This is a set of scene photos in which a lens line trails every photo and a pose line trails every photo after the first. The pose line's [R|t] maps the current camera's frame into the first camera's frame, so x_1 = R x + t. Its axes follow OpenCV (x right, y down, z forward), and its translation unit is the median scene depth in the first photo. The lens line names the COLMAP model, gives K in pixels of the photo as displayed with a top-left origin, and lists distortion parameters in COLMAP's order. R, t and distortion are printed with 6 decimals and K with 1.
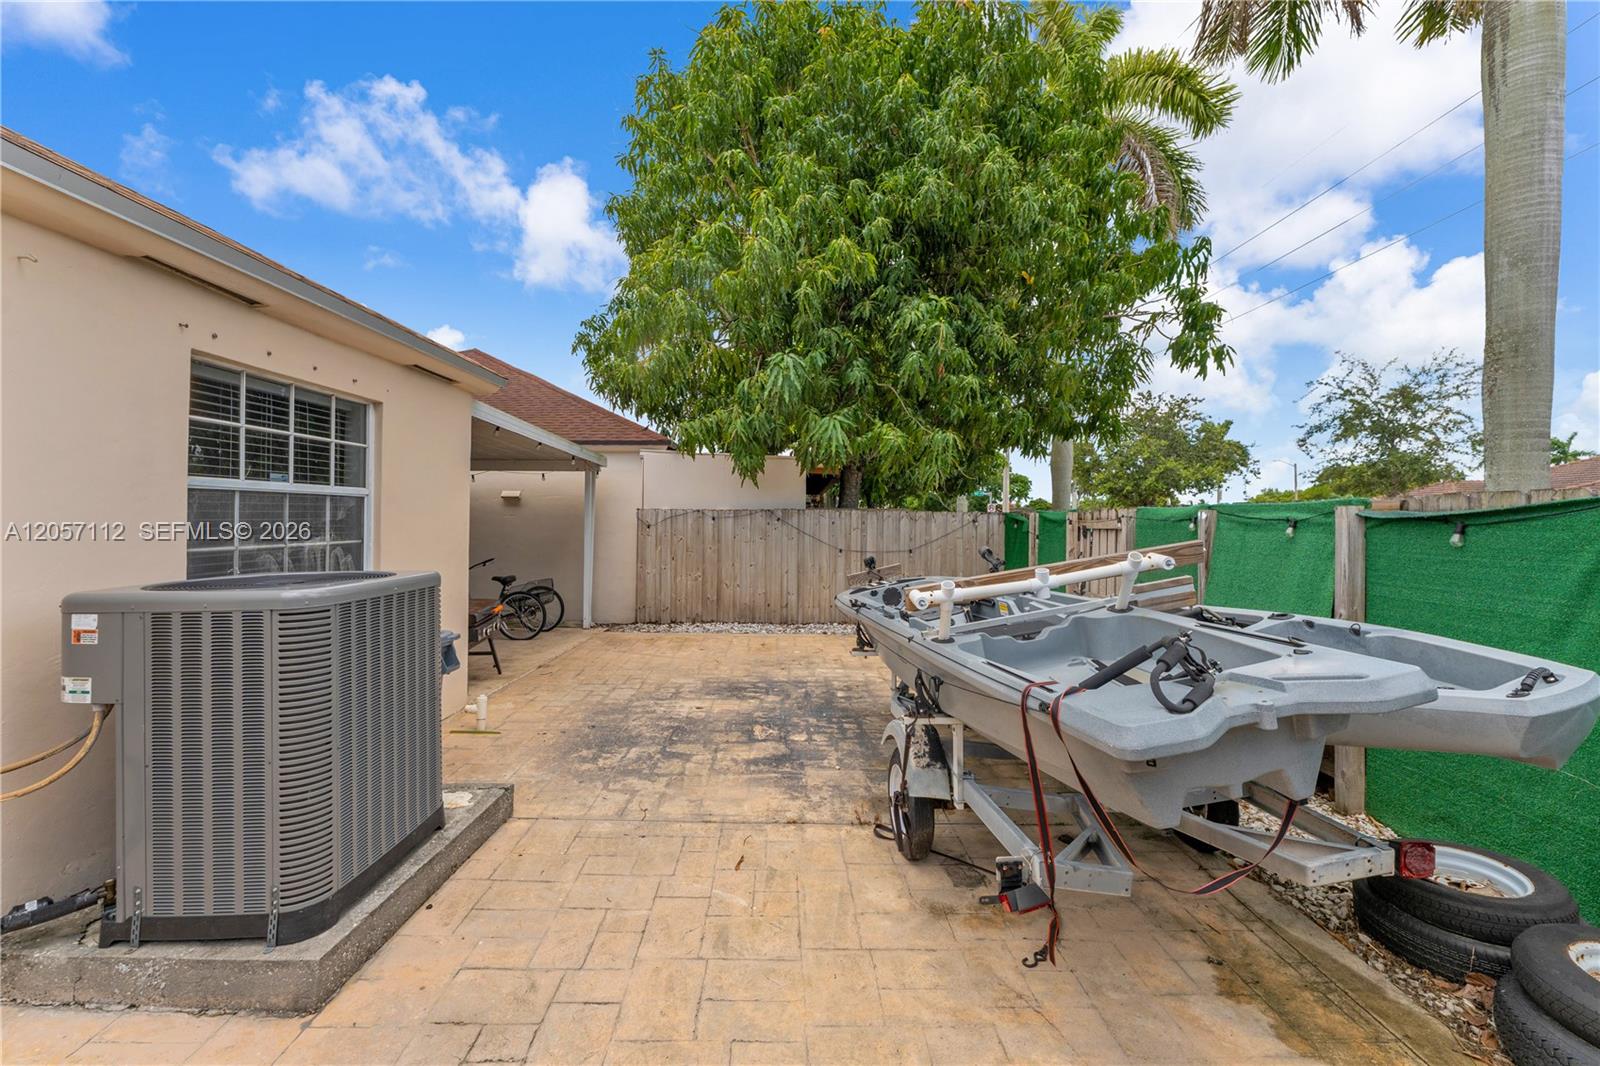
lens RADIAL K [[664.3, 0, 780.6], [0, 664.3, 533.8], [0, 0, 1]] dist [-0.000166, 0.000027]
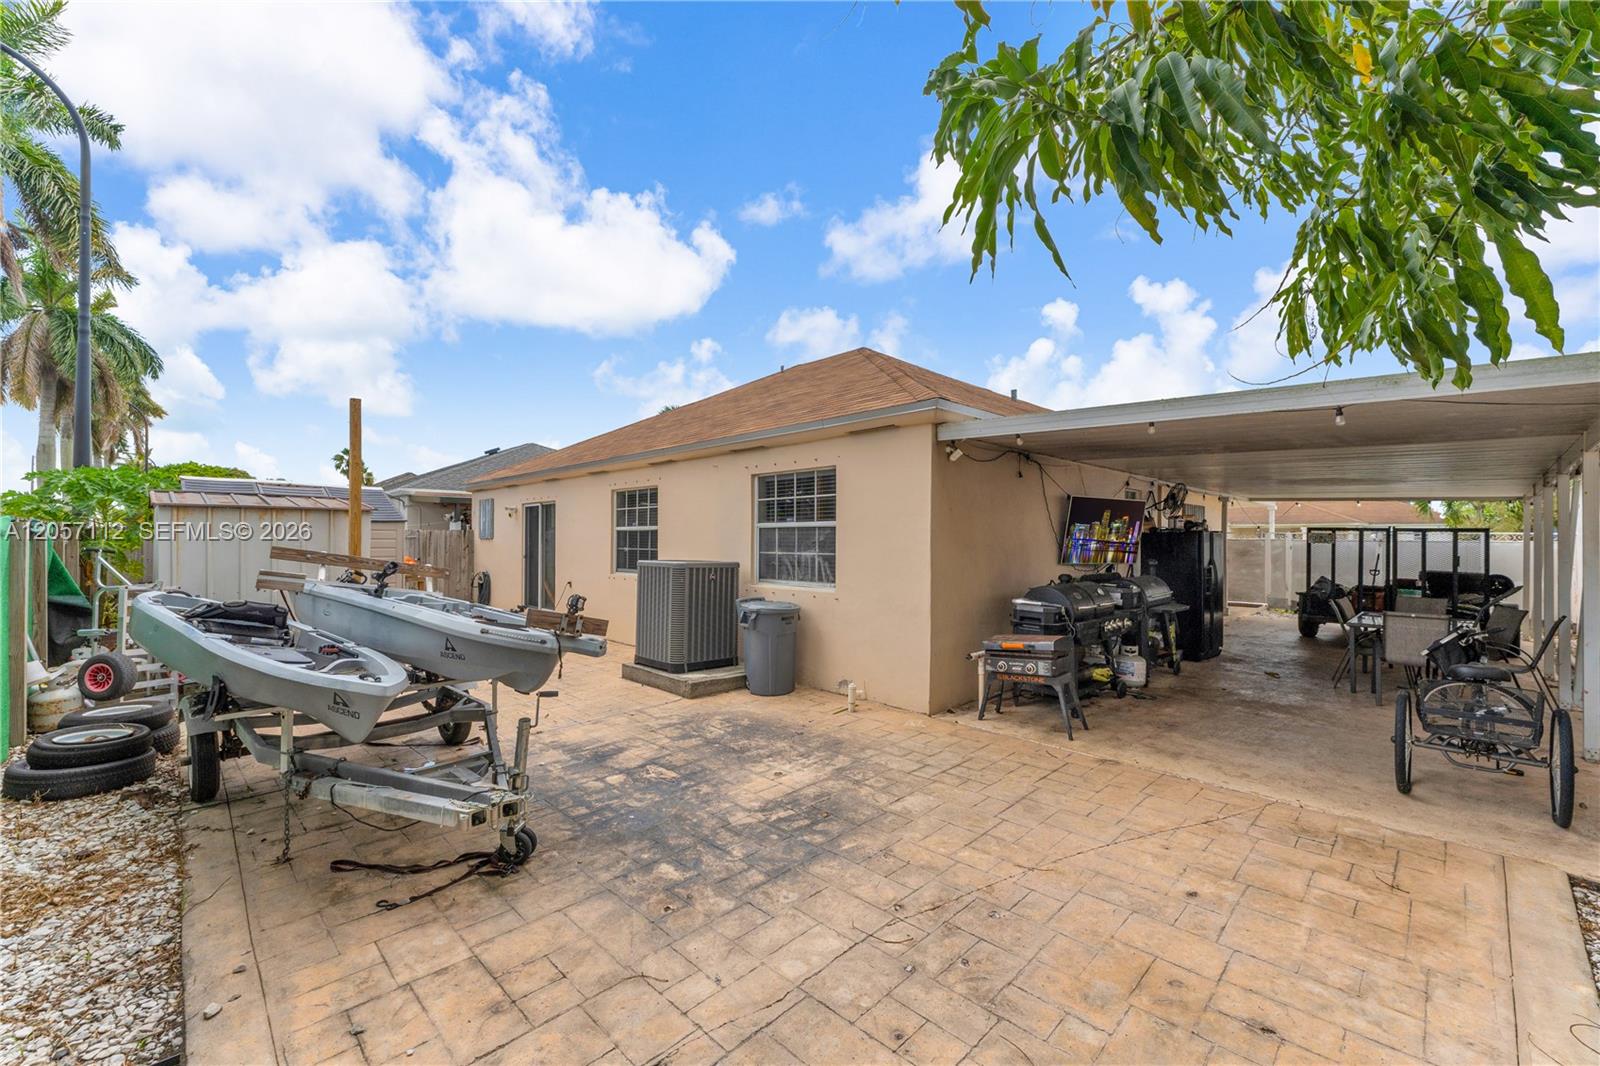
lens RADIAL K [[660.8, 0, 803.6], [0, 660.8, 542.8], [0, 0, 1]] dist [0.000480, 0.000152]
pose [[-0.704751, -0.006754, -0.709423, 0.598131], [-0.030161, 0.999336, 0.020449, -0.050460], [0.708814, 0.035809, -0.704486, 2.211444]]
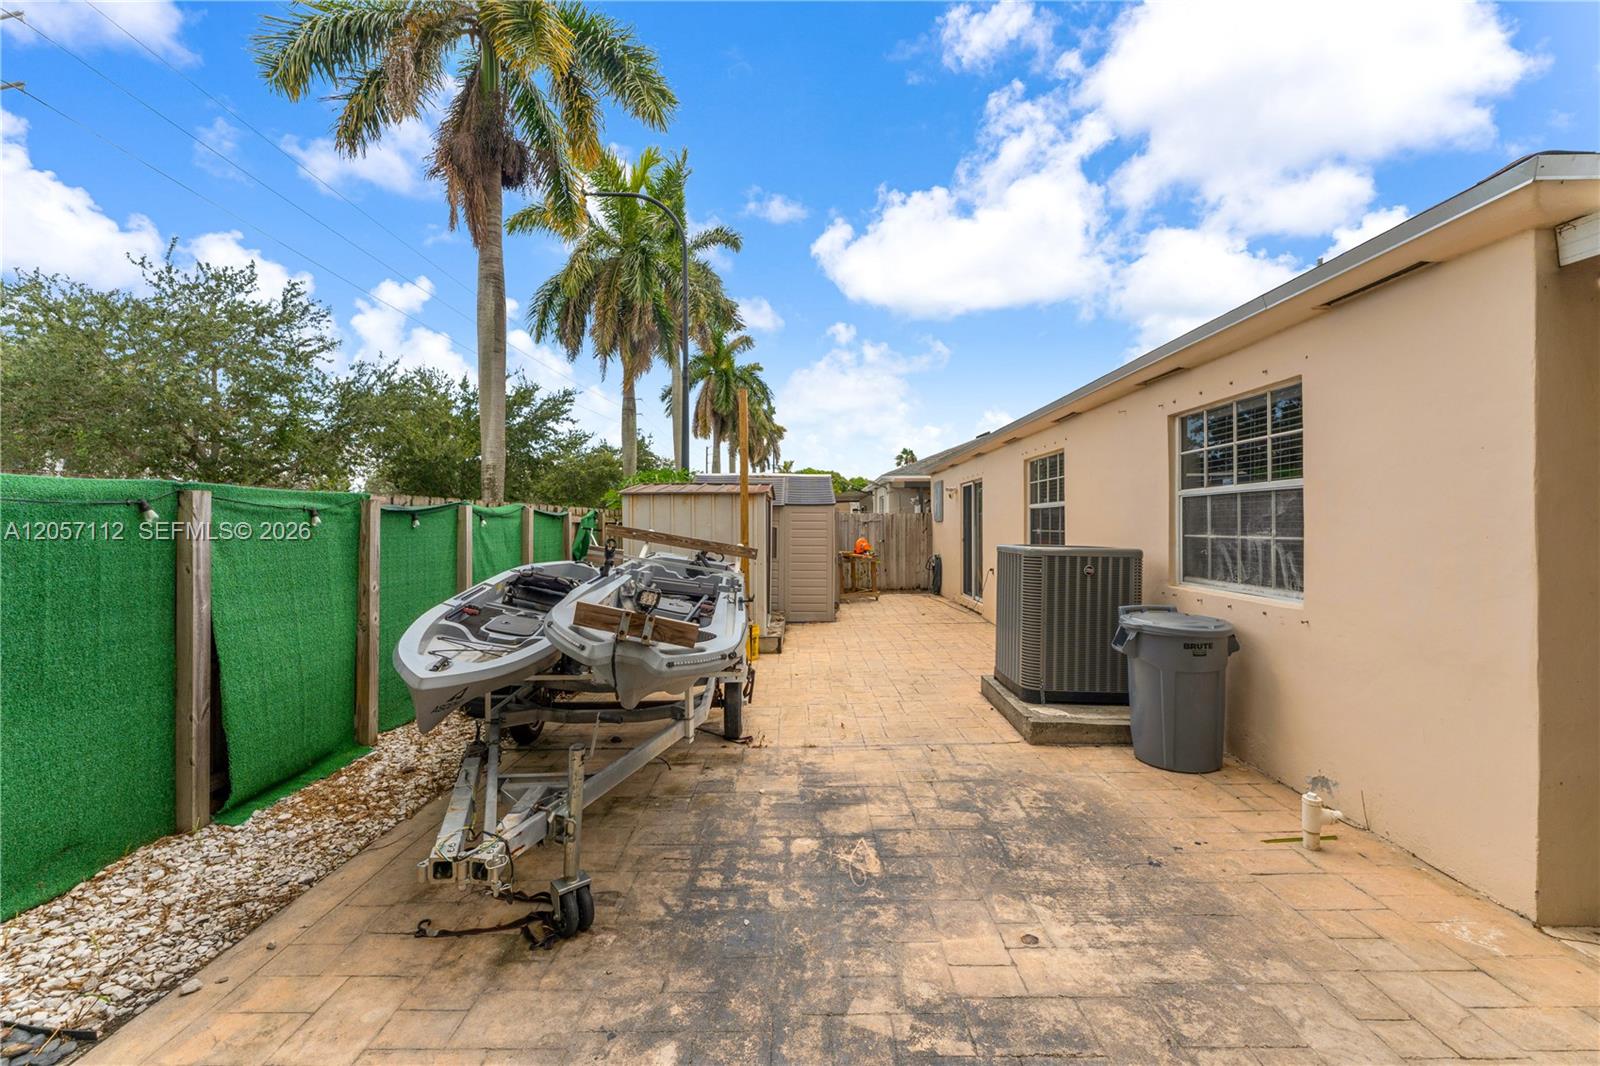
lens RADIAL K [[653.5, 0, 783.1], [0, 653.5, 520.9], [0, 0, 1]] dist [-0.000887, 0.000194]
pose [[-0.999795, -0.006204, 0.019265, 0.046234], [-0.005721, 0.999670, 0.025032, -0.032733], [-0.019414, 0.024917, -0.999501, 1.999149]]
